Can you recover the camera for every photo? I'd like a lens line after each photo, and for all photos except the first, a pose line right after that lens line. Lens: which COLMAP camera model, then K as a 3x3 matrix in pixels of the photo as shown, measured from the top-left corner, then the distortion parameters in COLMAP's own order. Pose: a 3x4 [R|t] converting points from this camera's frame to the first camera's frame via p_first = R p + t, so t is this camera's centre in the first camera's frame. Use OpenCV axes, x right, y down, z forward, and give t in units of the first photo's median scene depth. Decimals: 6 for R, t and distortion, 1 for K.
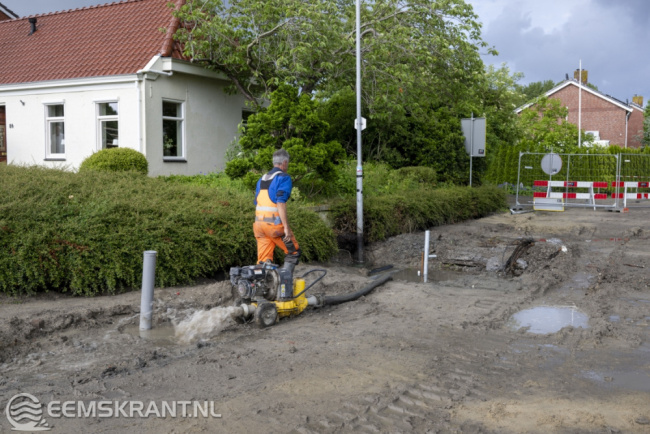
lens RADIAL K [[650.1, 0, 321.5], [0, 650.1, 218.7], [0, 0, 1]] dist [0.015936, 0.000000]
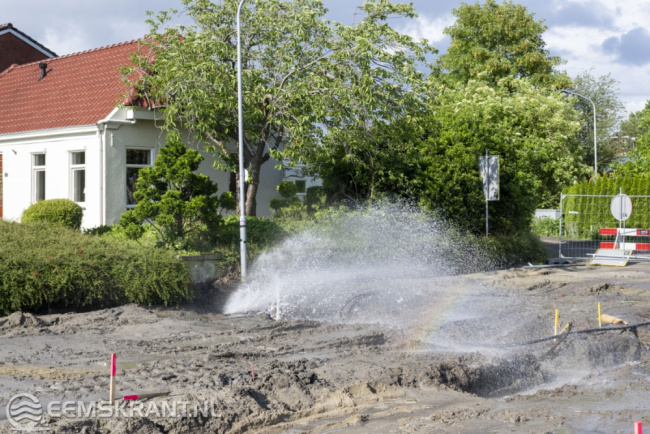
lens RADIAL K [[917.3, 0, 327.2], [0, 917.3, 219.1], [0, 0, 1]] dist [0.008596, 0.000000]
pose [[0.965483, -0.002027, -0.260459, 0.463326], [-0.014348, 0.998038, -0.060952, 0.007764], [0.260072, 0.062585, 0.963559, -0.294316]]
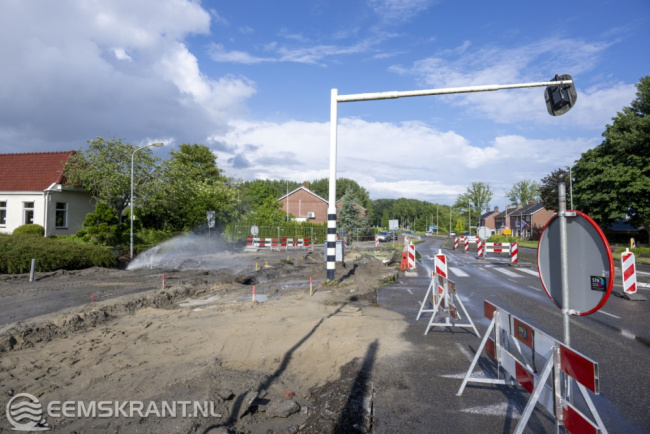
lens RADIAL K [[425.1, 0, 326.2], [0, 425.1, 218.0], [0, 0, 1]] dist [-0.010592, -0.006835]
pose [[0.959869, 0.019656, 0.279760, 0.278495], [0.007938, 0.995237, -0.097162, 0.027786], [-0.280337, 0.095483, 0.955141, -0.751036]]
